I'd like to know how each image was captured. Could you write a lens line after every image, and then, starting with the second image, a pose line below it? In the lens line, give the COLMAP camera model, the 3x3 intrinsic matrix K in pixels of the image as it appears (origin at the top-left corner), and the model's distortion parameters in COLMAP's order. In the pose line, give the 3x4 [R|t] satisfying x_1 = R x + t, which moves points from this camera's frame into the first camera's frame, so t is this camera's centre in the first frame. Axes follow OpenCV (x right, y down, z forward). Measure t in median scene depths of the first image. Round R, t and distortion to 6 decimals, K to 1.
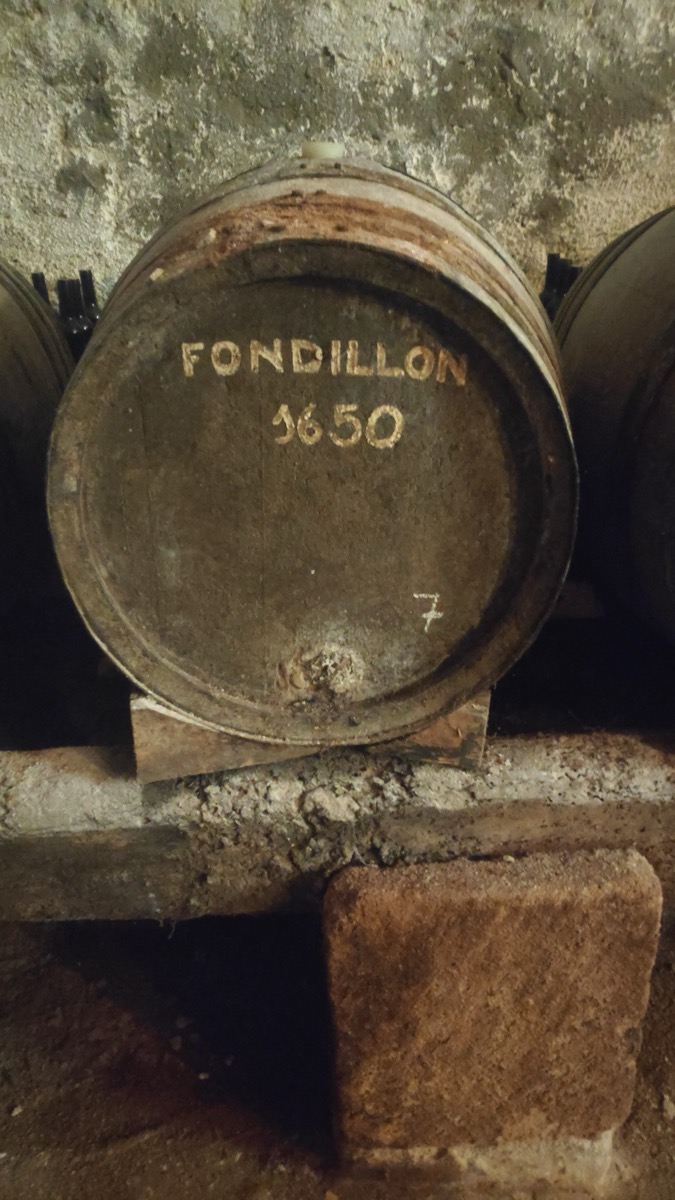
lens RADIAL K [[907.3, 0, 337.6], [0, 907.3, 607.6], [0, 0, 1]] dist [-0.015927, 0.002399]
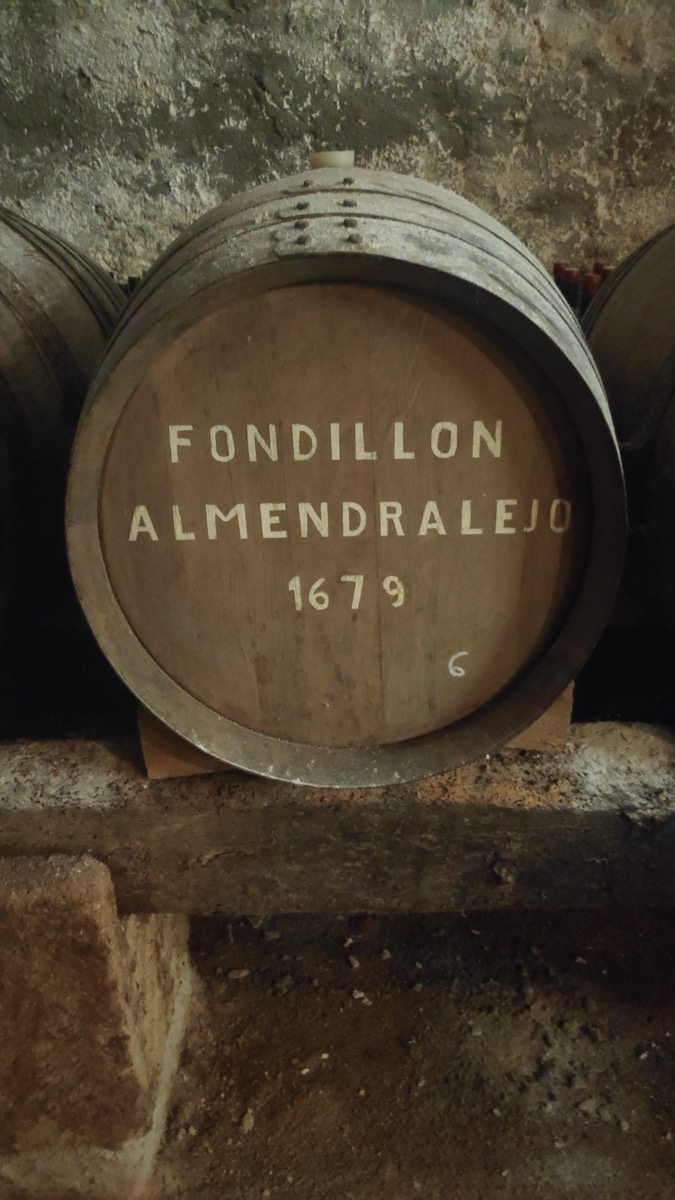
lens RADIAL K [[907.3, 0, 335.3], [0, 907.3, 603.8], [0, 0, 1]] dist [-0.015927, 0.002399]
pose [[0.999901, 0.012821, -0.005712, 0.284324], [-0.012946, 0.999665, -0.022414, 0.002973], [0.005423, 0.022485, 0.999732, -0.005029]]
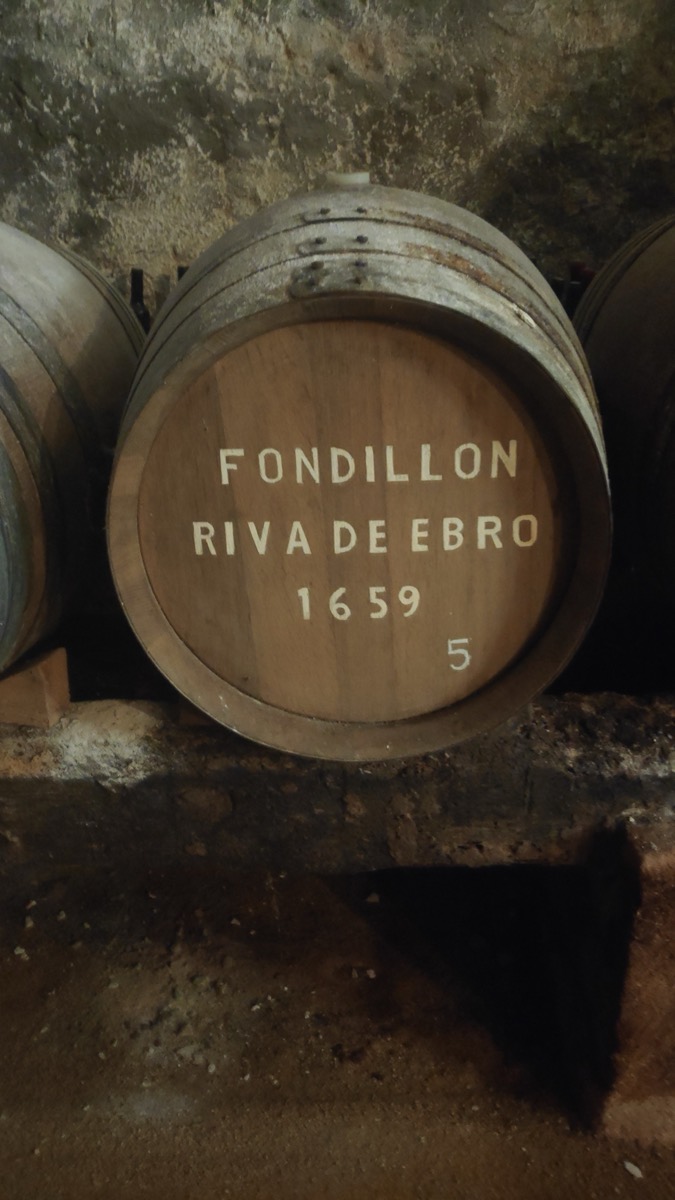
lens RADIAL K [[907.3, 0, 339.7], [0, 907.3, 605.5], [0, 0, 1]] dist [-0.015927, 0.002399]
pose [[0.999824, 0.018611, 0.002342, 0.568098], [-0.018609, 0.999826, -0.000885, -0.004828], [-0.002358, 0.000841, 0.999997, -0.057277]]
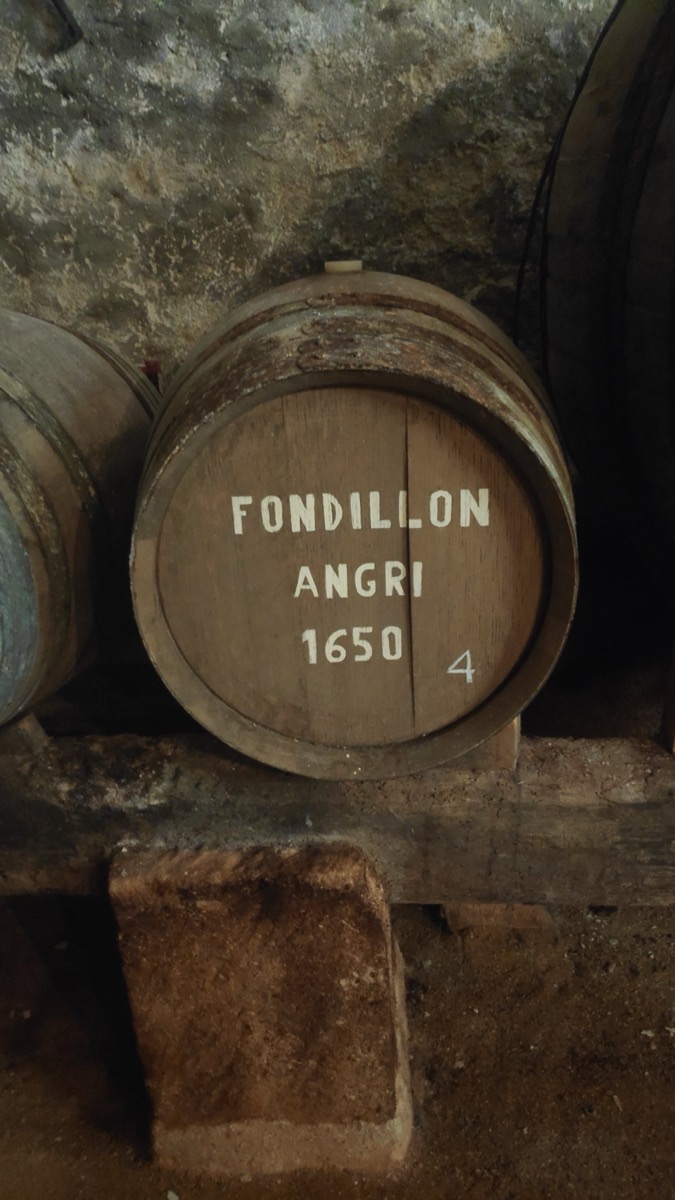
lens RADIAL K [[907.3, 0, 339.1], [0, 907.3, 598.2], [0, 0, 1]] dist [-0.015927, 0.002399]
pose [[0.998888, 0.012429, -0.045470, 0.901074], [-0.017029, 0.994617, -0.102213, 0.012898], [0.043955, 0.102874, 0.993723, -0.116240]]
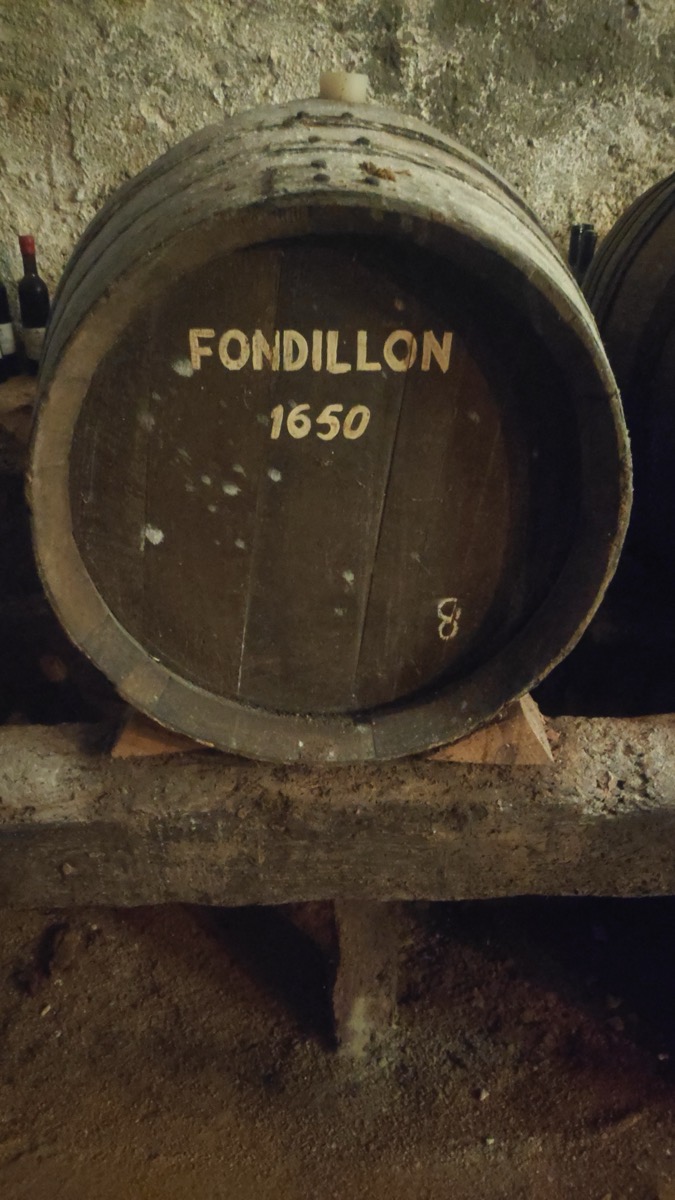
lens RADIAL K [[907.3, 0, 338.1], [0, 907.3, 611.0], [0, 0, 1]] dist [-0.015927, 0.002399]
pose [[0.999834, 0.002883, 0.017974, -0.335635], [-0.003249, 0.999786, 0.020406, 0.014735], [-0.017911, -0.020461, 0.999630, 0.032680]]
